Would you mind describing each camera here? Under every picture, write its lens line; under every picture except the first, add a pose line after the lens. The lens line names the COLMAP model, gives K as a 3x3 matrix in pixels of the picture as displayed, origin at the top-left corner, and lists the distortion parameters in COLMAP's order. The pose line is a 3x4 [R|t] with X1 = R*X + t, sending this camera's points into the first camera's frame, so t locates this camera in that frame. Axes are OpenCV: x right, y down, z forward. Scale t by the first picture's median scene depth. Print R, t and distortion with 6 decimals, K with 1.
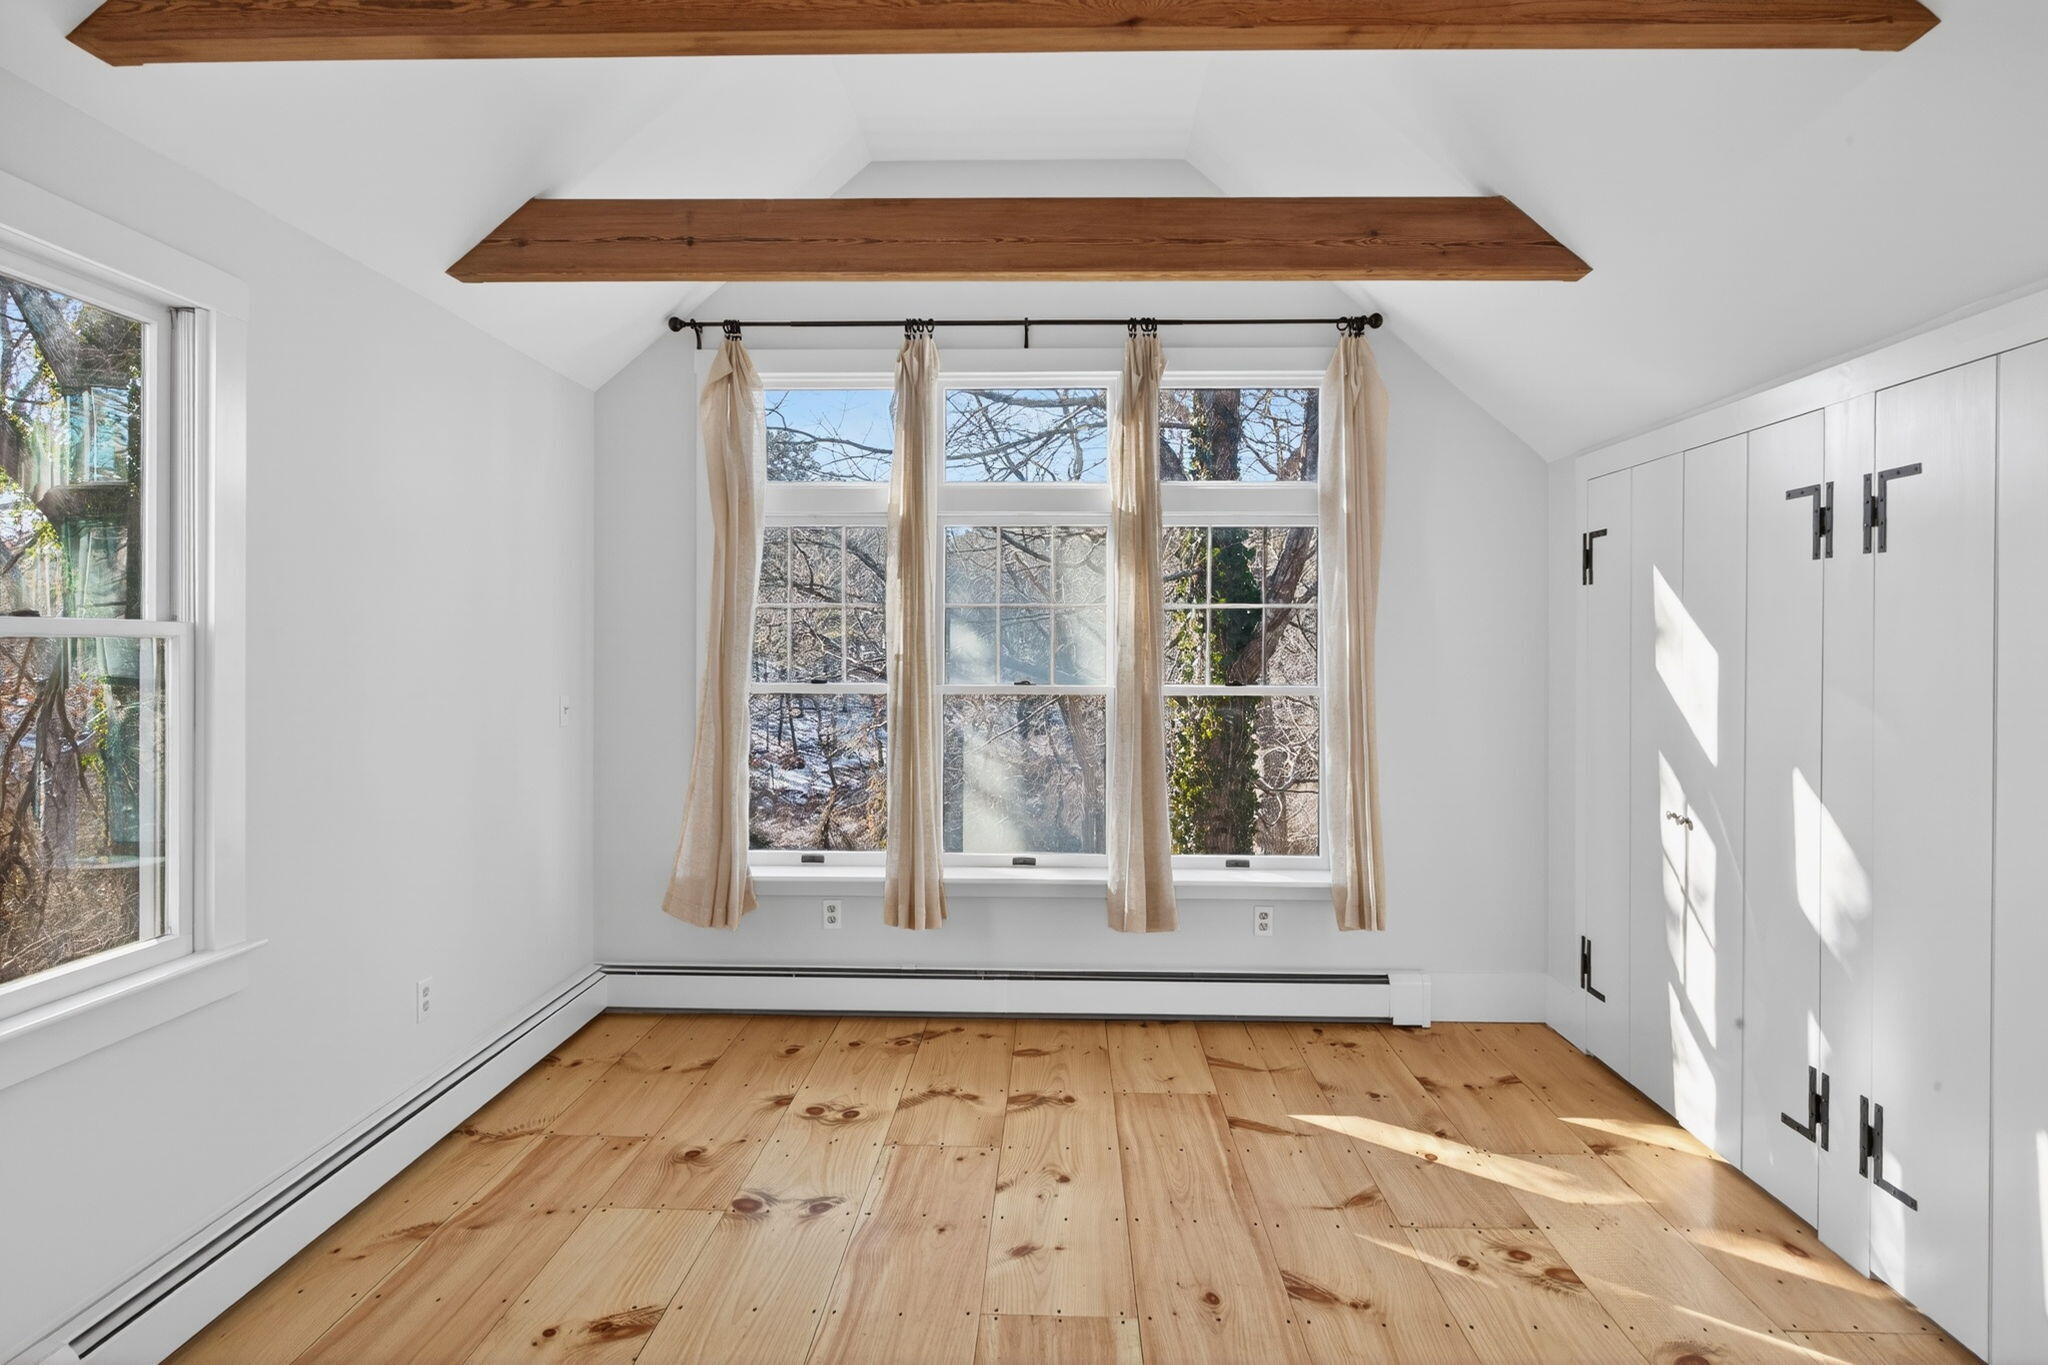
lens RADIAL K [[1145.3, 0, 1030.1], [0, 1145.3, 644.2], [0, 0, 1]] dist [-0.011142, 0.000722]
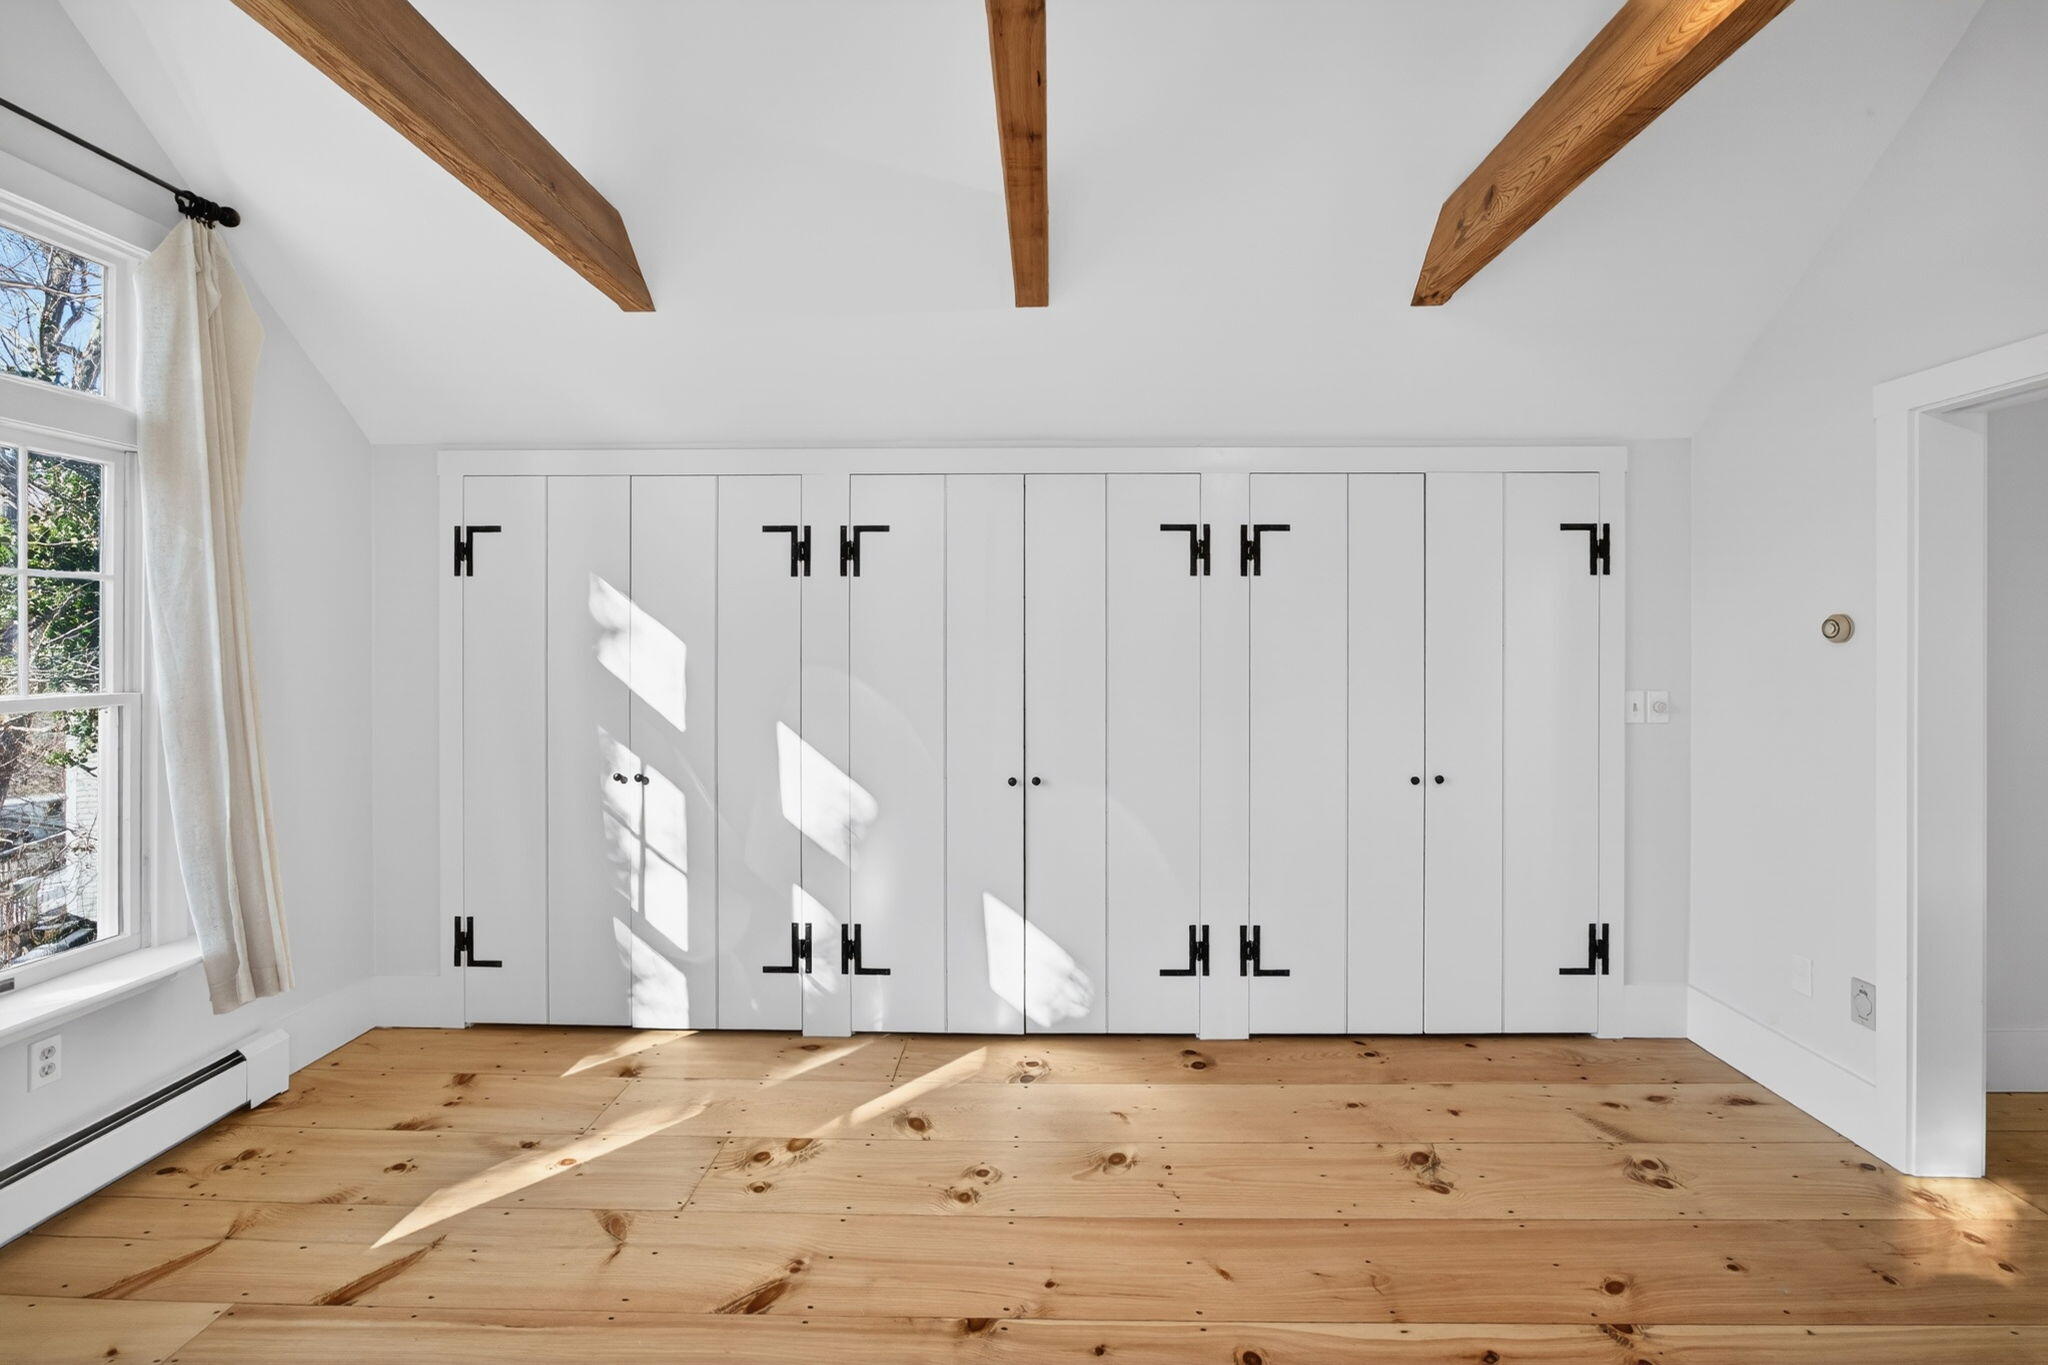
lens RADIAL K [[900.0, 0, 1035.4], [0, 900.0, 637.8], [0, 0, 1]] dist [-0.025484, 0.009400]
pose [[-0.008815, -0.006277, 0.999941, -0.346200], [-0.003338, 0.999975, 0.006248, -0.002941], [-0.999956, -0.003282, -0.008836, 0.517925]]
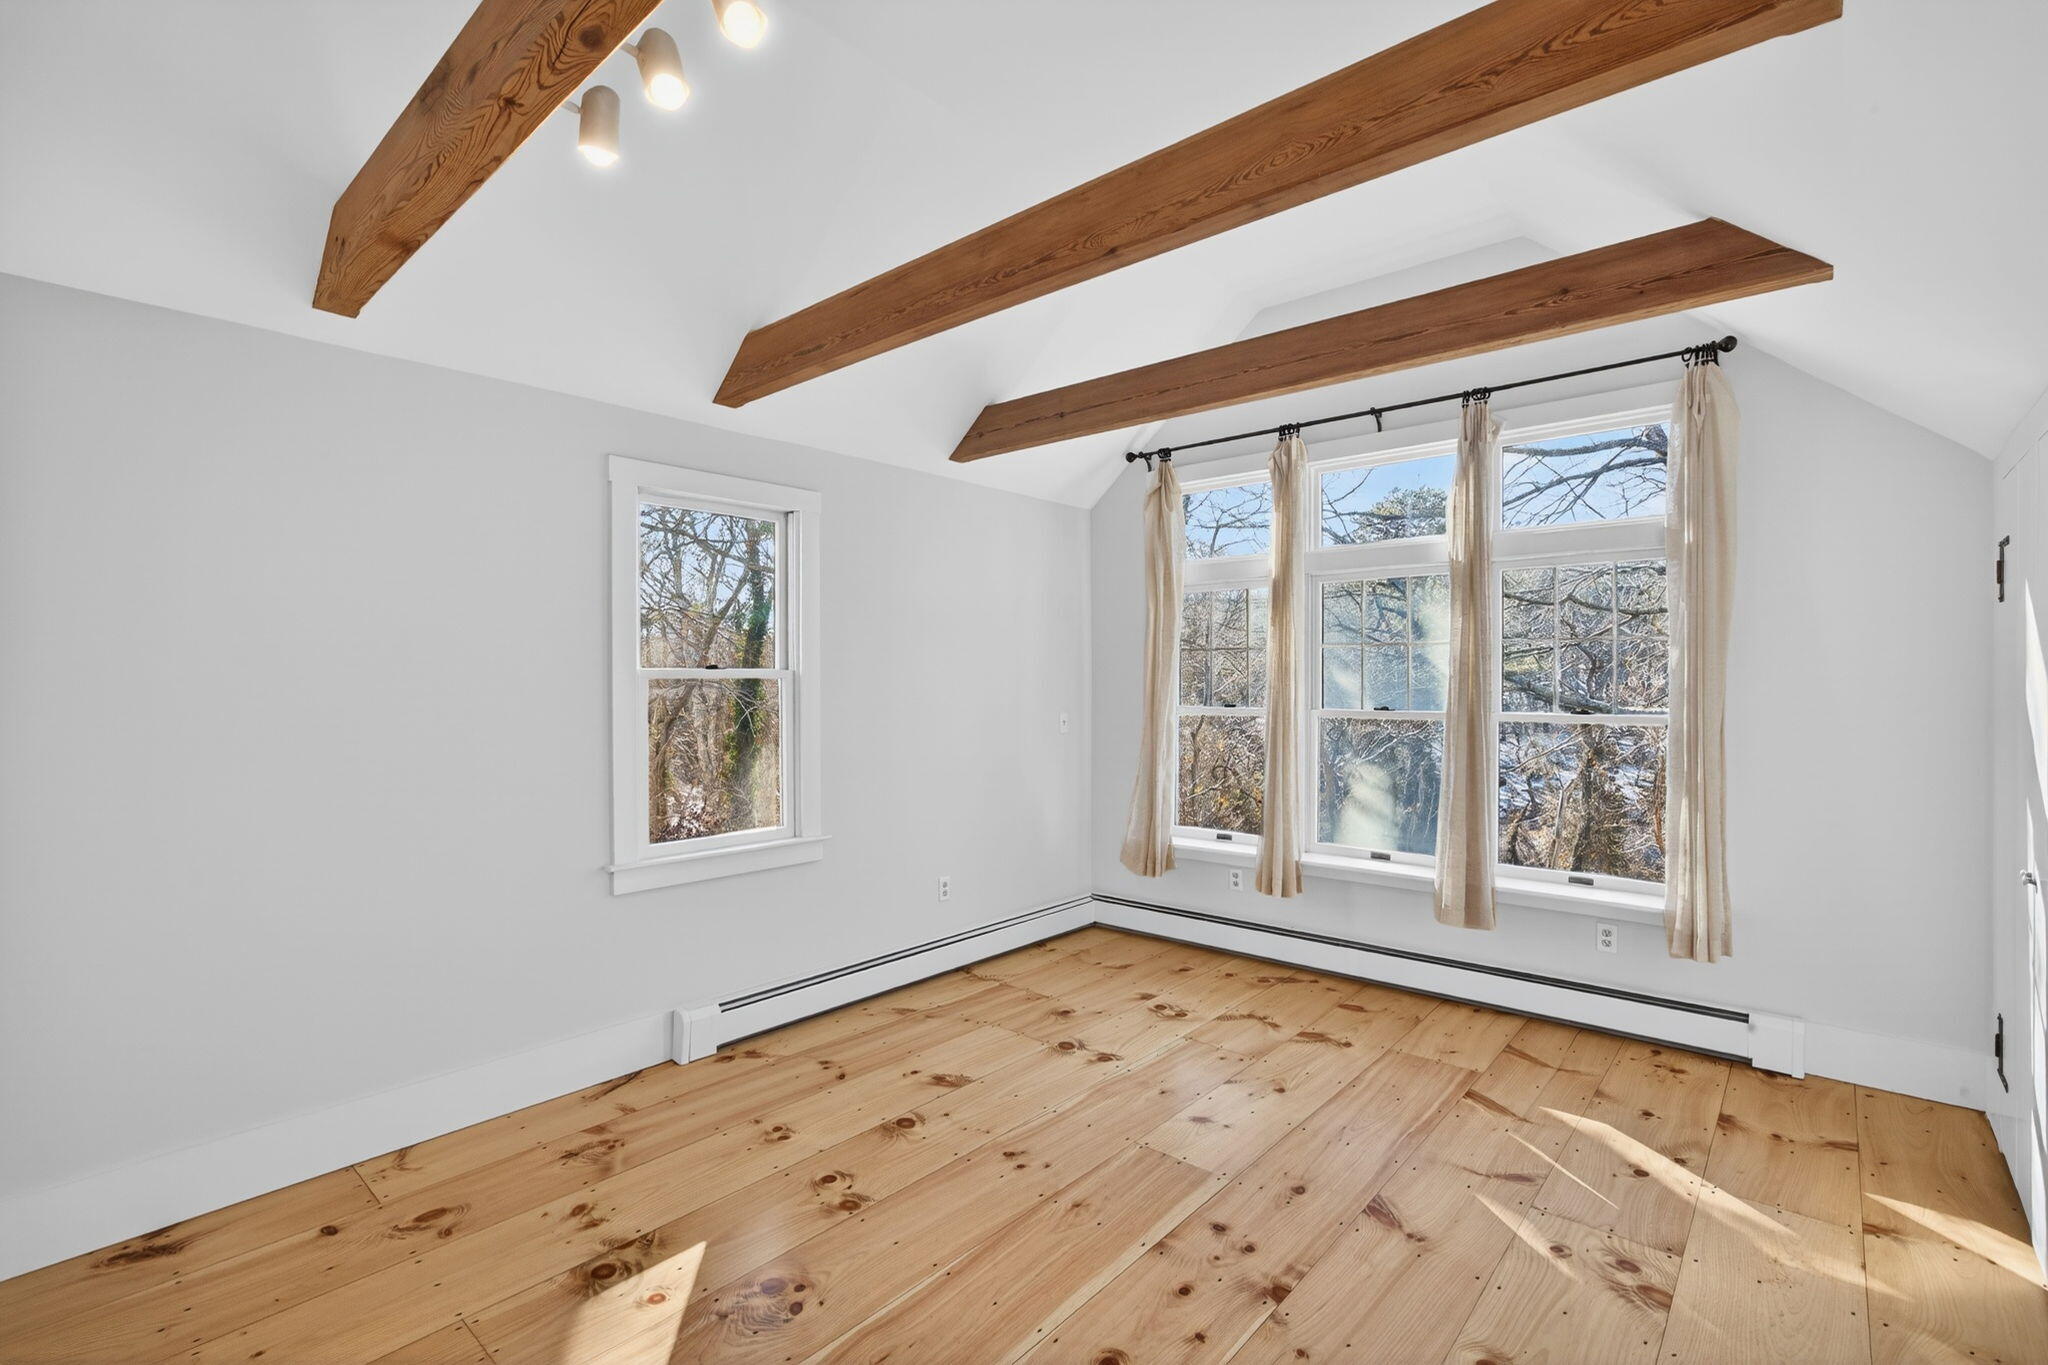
lens RADIAL K [[928.3, 0, 1024.0], [0, 928.3, 682.5], [0, 0, 1]] dist [-0.027754, 0.013200]
pose [[0.769289, -0.003784, -0.638889, 0.385128], [0.007555, 0.999966, 0.003173, 0.000191], [0.638856, -0.007268, 0.769292, 0.010270]]
